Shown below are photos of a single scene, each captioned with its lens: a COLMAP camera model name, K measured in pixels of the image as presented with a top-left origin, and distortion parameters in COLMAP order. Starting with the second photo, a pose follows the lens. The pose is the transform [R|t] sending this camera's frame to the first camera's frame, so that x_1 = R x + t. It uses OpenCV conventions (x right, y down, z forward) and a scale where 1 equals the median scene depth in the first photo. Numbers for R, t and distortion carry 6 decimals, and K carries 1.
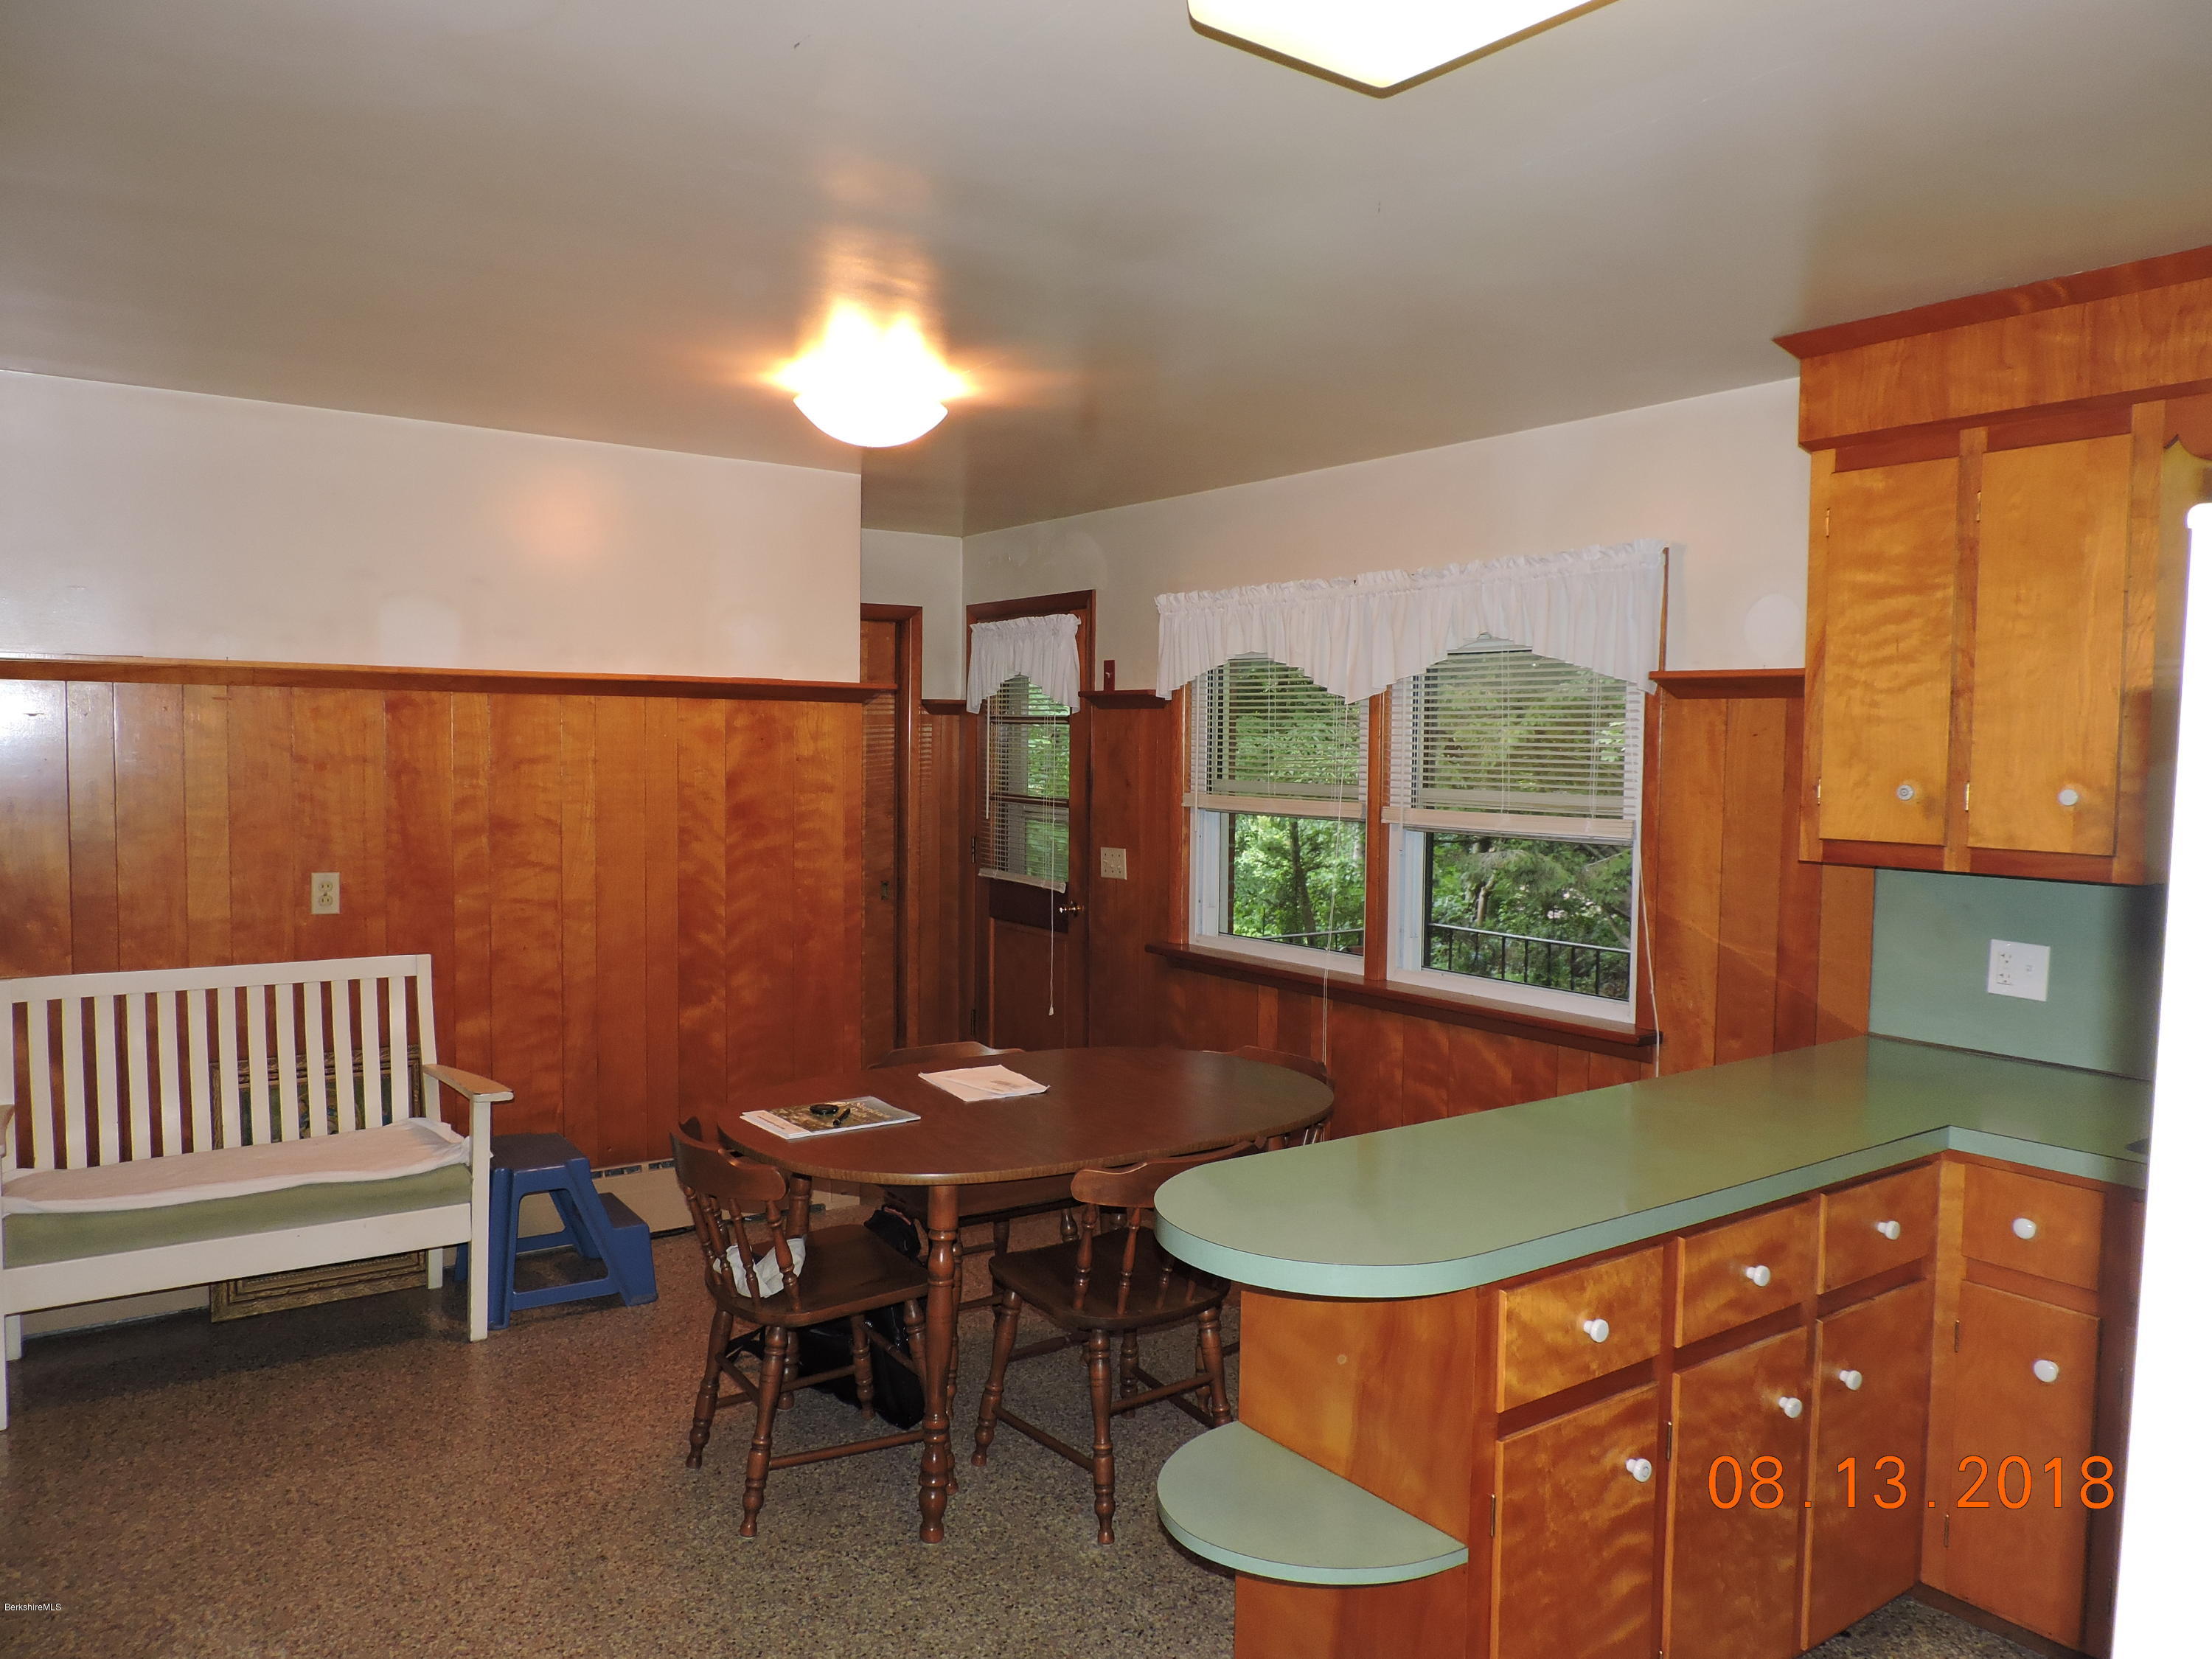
lens RADIAL K [[1565.6, 0, 1109.6], [0, 1565.6, 833.0], [0, 0, 1]] dist [0.003158, 0.000135]
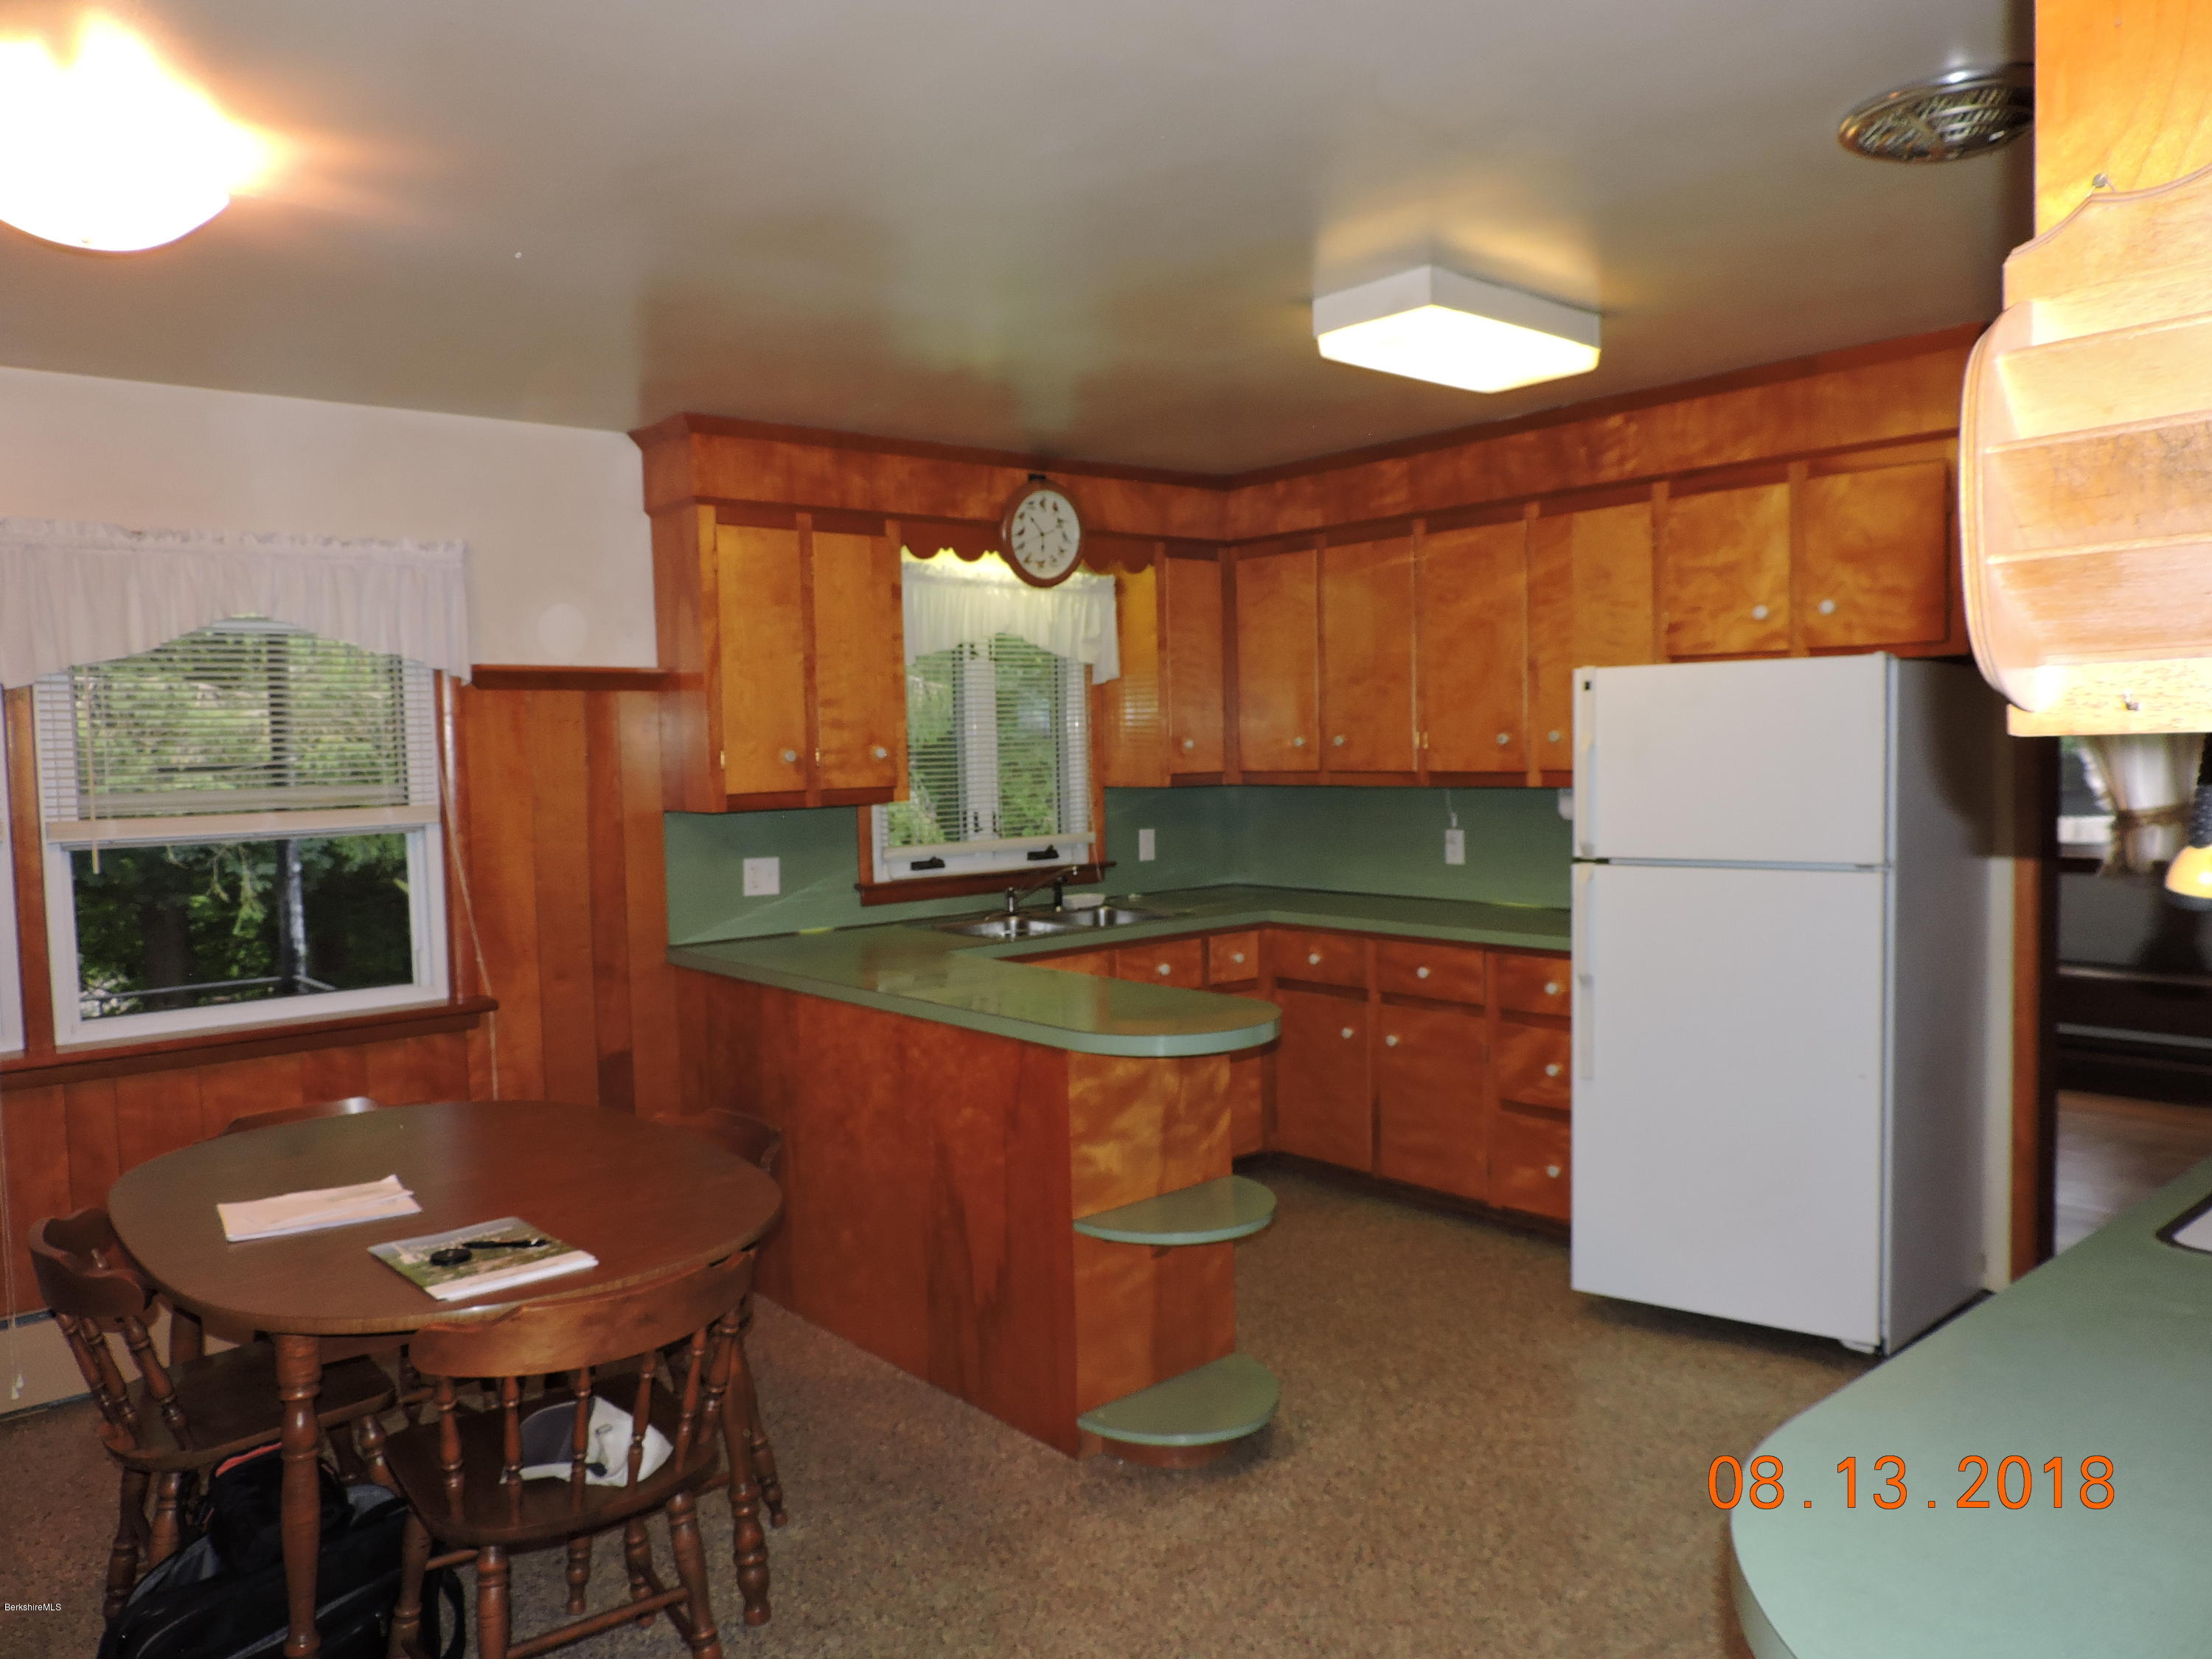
lens RADIAL K [[1565.6, 0, 1110.0], [0, 1565.6, 831.7], [0, 0, 1]] dist [0.003158, 0.000135]
pose [[-0.077023, -0.070340, 0.994545, -0.920550], [0.083687, 0.993532, 0.076750, -0.041197], [-0.993511, 0.089142, -0.070638, 0.776050]]
